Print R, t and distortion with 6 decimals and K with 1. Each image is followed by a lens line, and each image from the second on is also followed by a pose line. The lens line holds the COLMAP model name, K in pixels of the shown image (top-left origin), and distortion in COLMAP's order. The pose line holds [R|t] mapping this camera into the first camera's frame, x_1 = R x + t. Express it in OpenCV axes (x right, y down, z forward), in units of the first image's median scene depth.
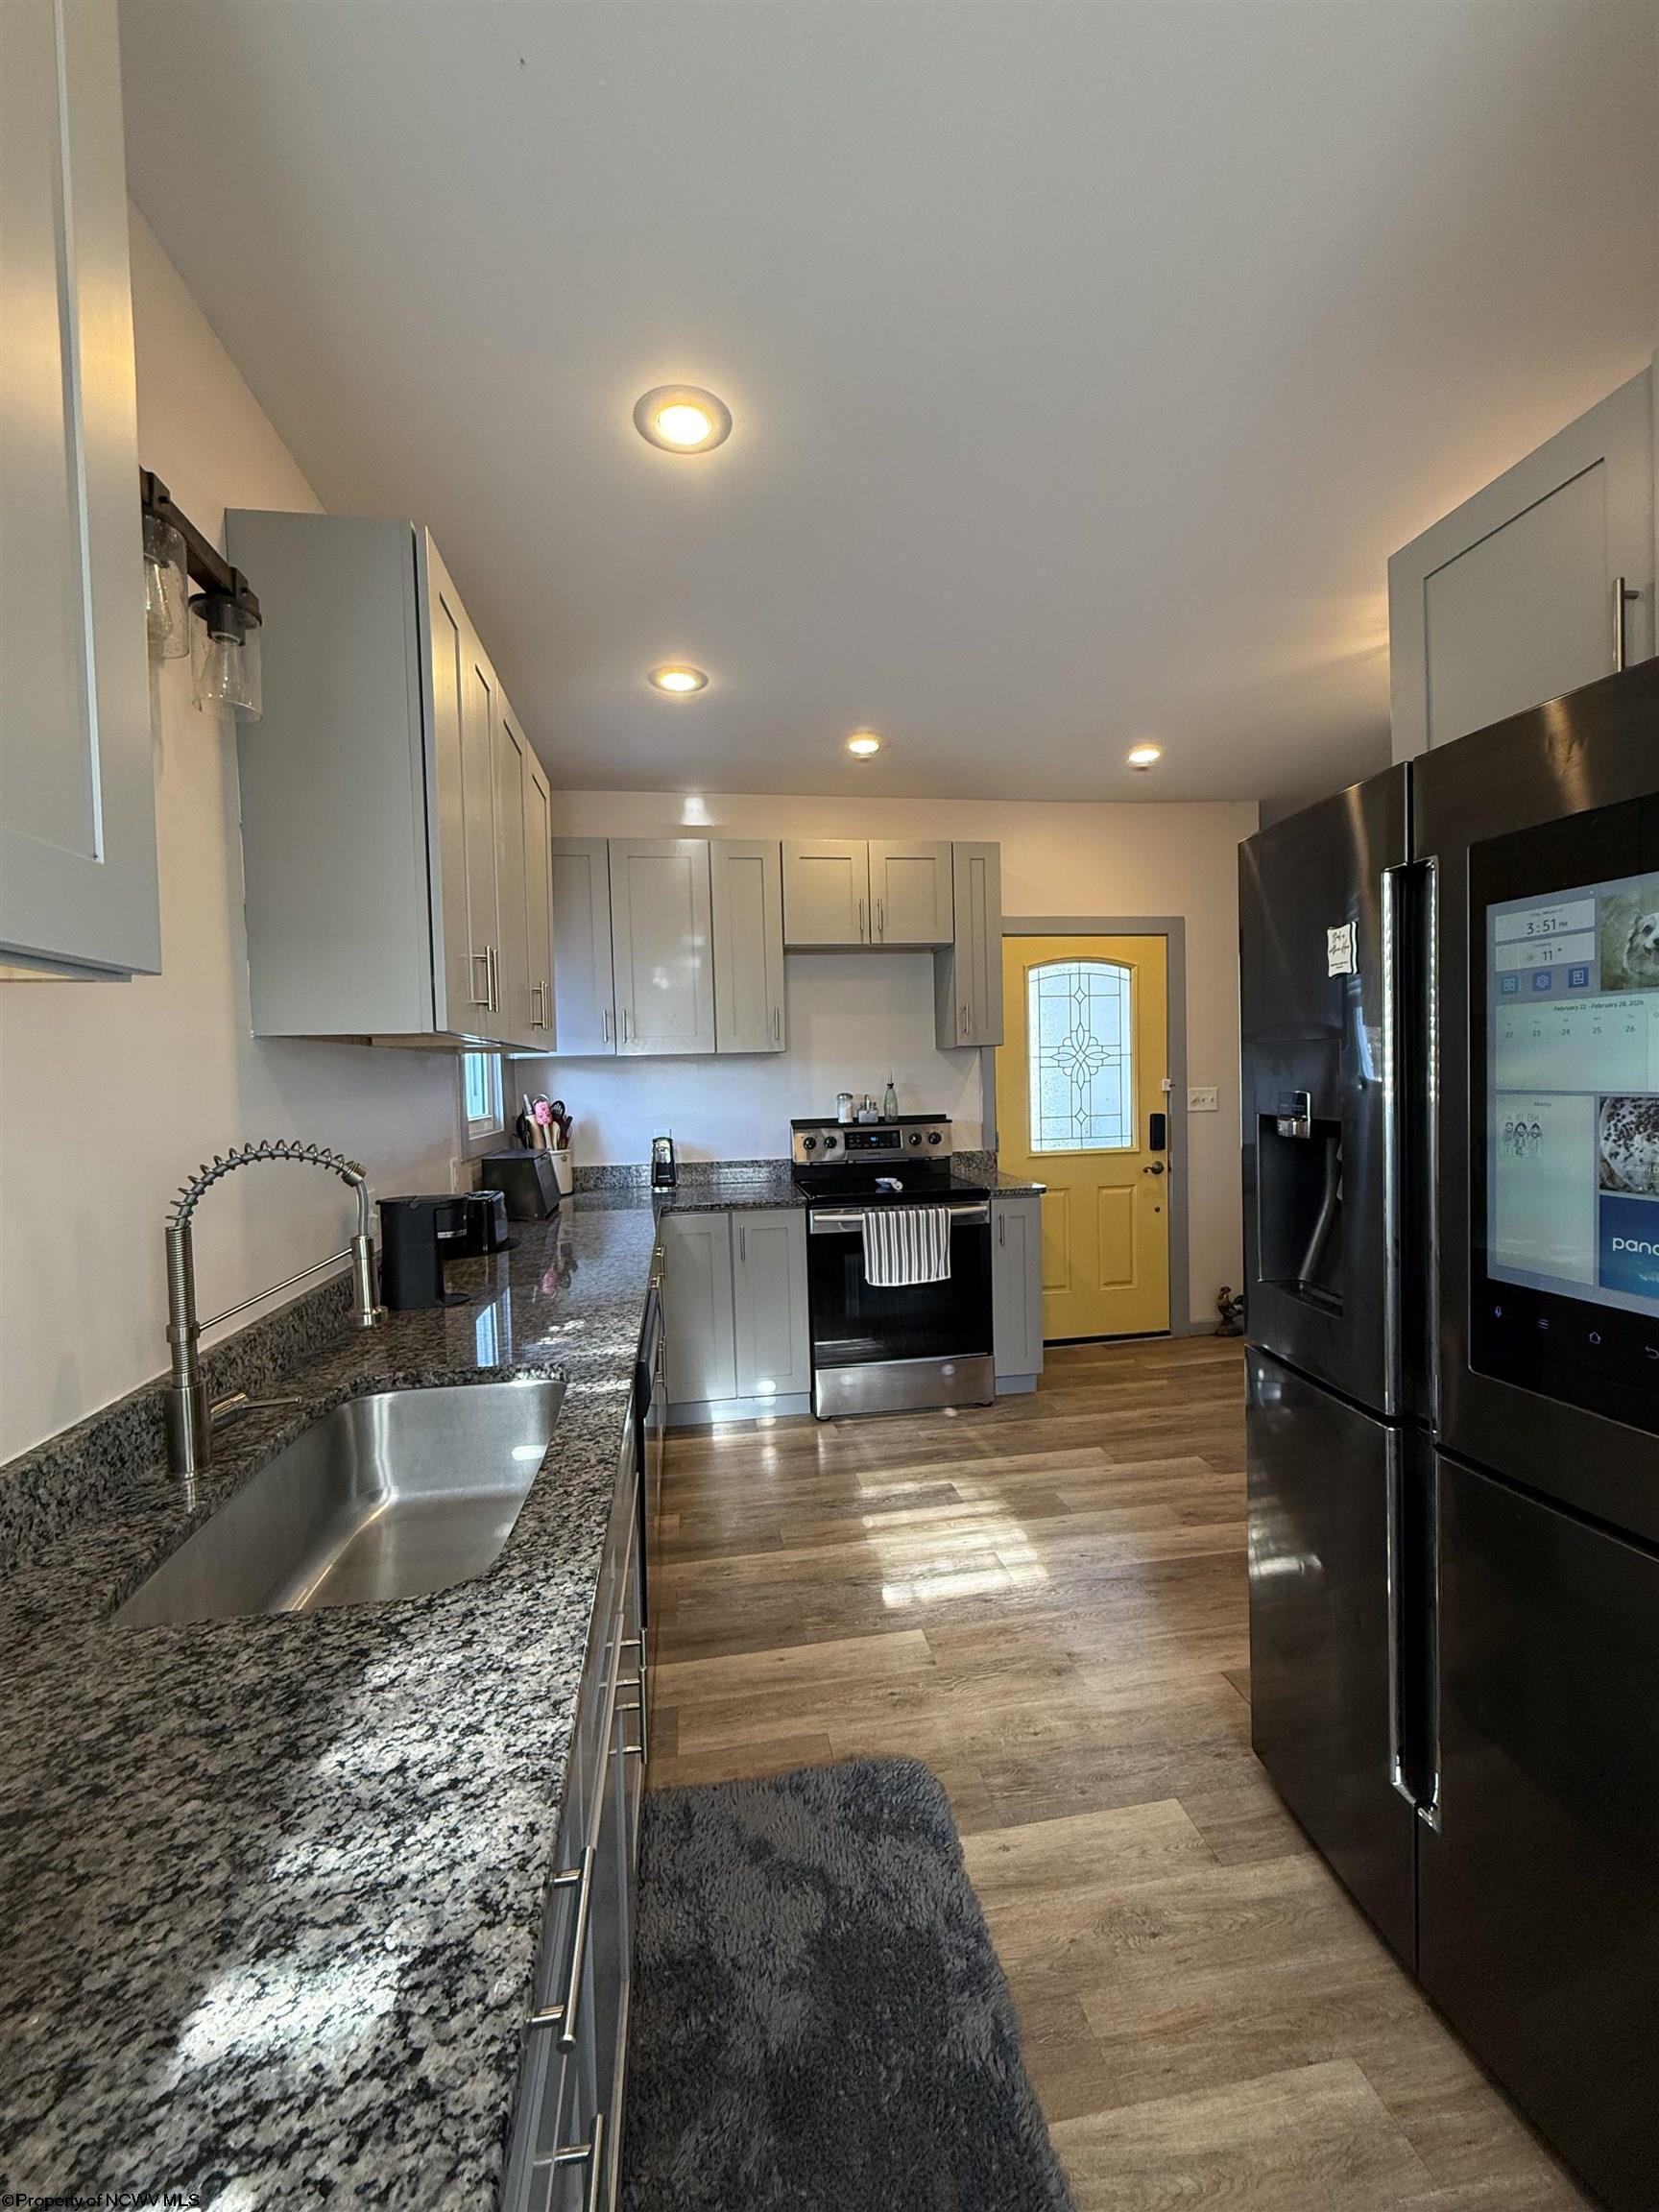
lens RADIAL K [[887.1, 0, 829.5], [0, 887.1, 1106.0], [0, 0, 1]] dist [-0.000417, 0.000126]
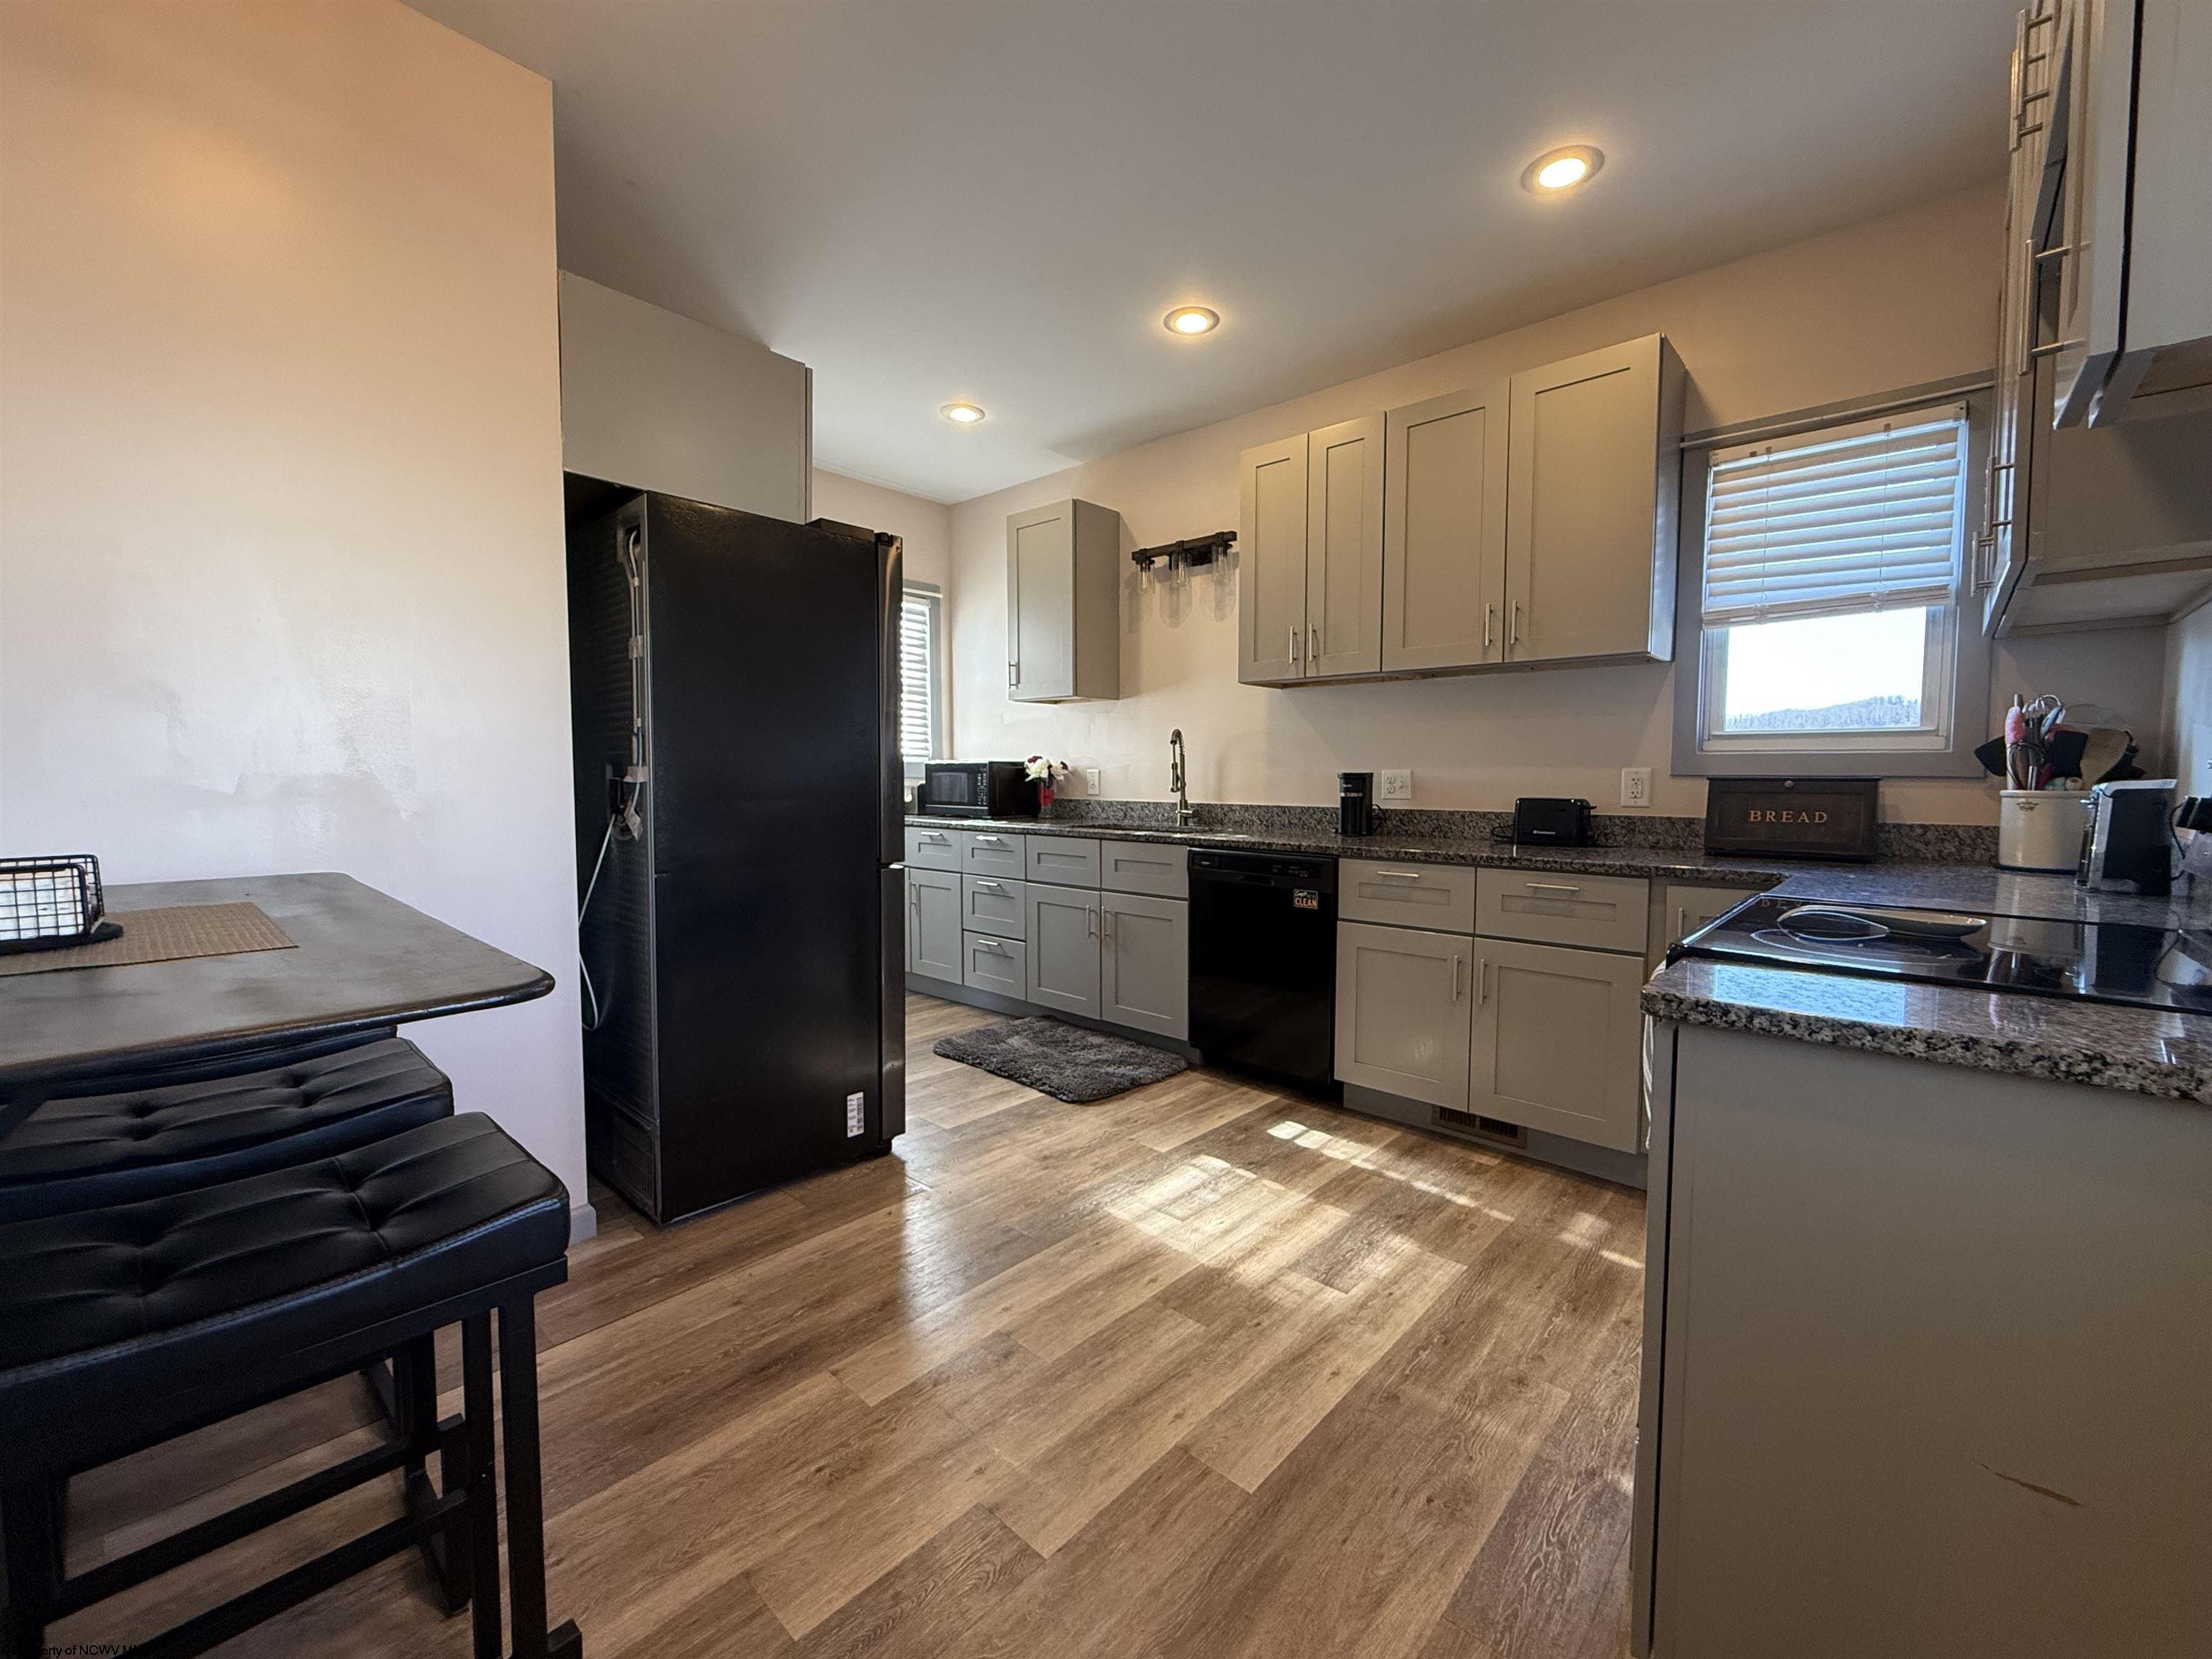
lens RADIAL K [[887.1, 0, 1106.0], [0, 887.1, 829.5], [0, 0, 1]] dist [-0.000417, 0.000126]
pose [[-0.778494, 0.063047, -0.624478, 0.716217], [-0.003969, 0.994428, 0.105345, 0.026884], [0.627640, 0.084489, -0.773905, 1.494448]]
